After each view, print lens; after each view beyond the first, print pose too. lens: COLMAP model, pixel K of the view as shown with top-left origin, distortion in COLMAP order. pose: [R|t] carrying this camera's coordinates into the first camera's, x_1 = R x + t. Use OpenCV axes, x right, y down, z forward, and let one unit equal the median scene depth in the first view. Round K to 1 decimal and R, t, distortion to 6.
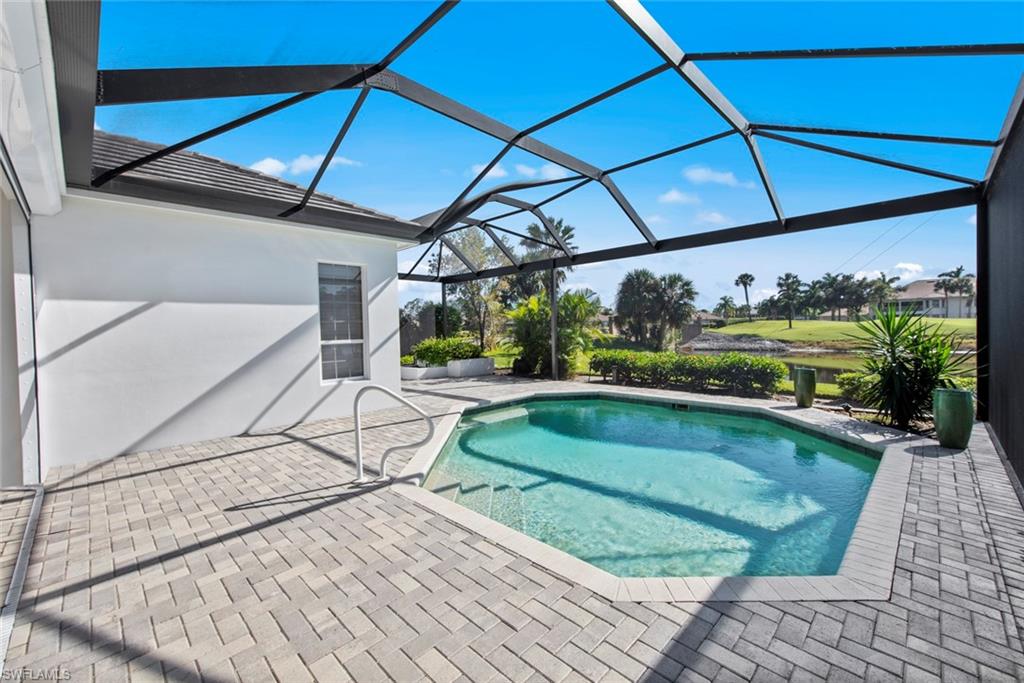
lens RADIAL K [[418.7, 0, 514.0], [0, 418.7, 336.6], [0, 0, 1]] dist [0.004328, 0.000200]
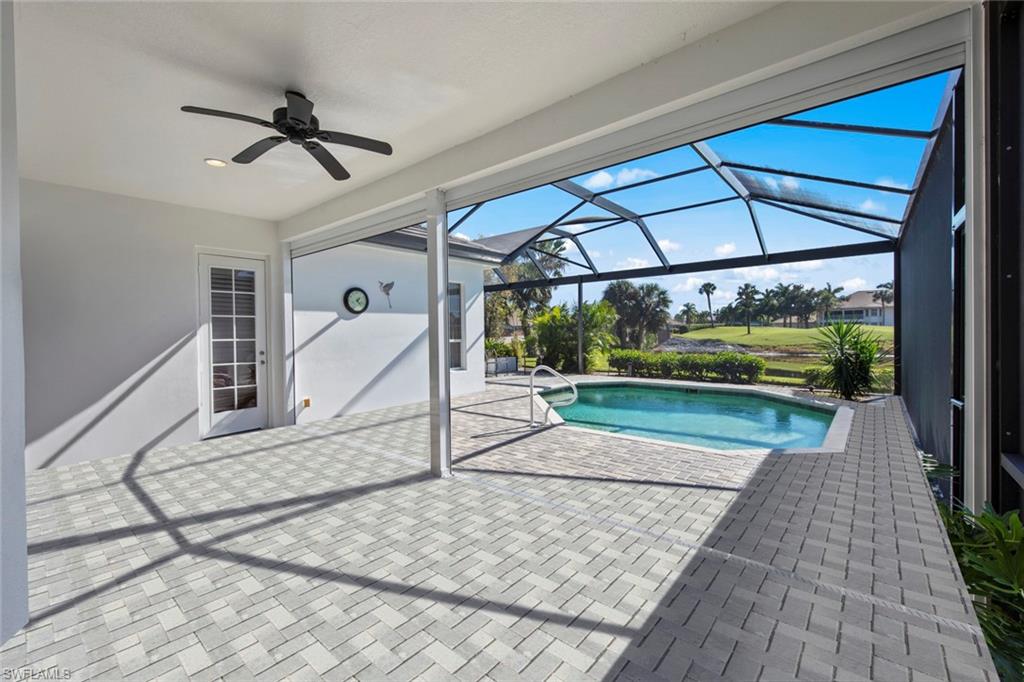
lens RADIAL K [[418.7, 0, 510.5], [0, 418.7, 339.7], [0, 0, 1]] dist [0.004328, 0.000200]
pose [[0.997336, 0.005362, 0.072751, -0.185000], [-0.005179, 0.999983, -0.002703, 0.006179], [-0.072764, 0.002319, 0.997346, -0.195746]]
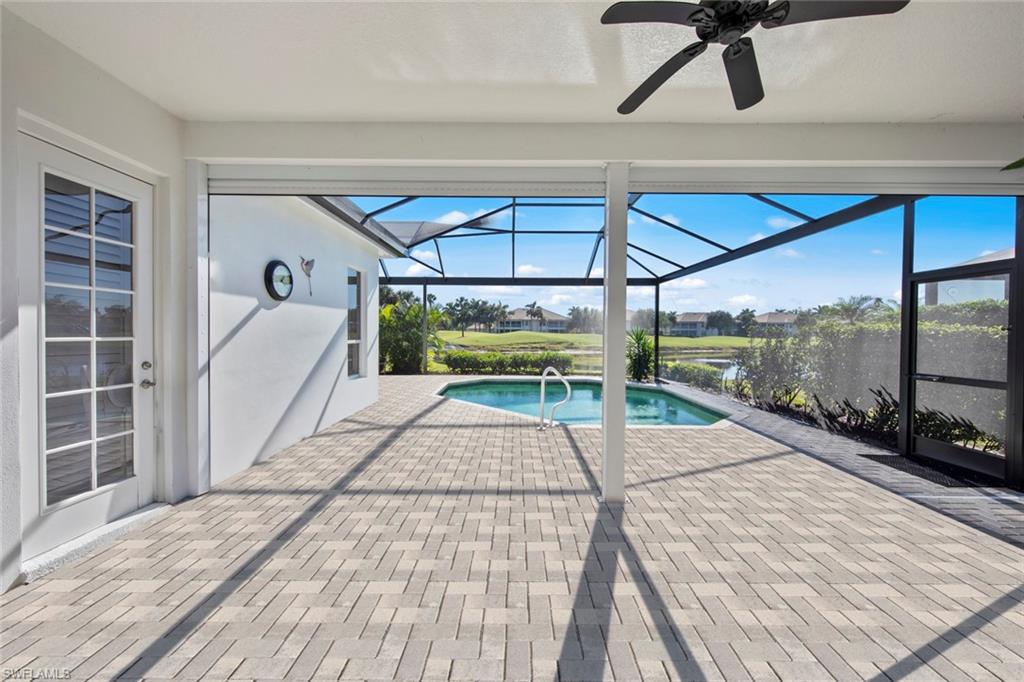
lens RADIAL K [[375.2, 0, 508.3], [0, 375.2, 340.5], [0, 0, 1]] dist [-0.000449, -0.000265]
pose [[0.721444, 0.009100, 0.692413, -0.464697], [-0.004850, 0.999956, -0.008088, 0.008193], [-0.692456, 0.002477, 0.721456, 0.023362]]
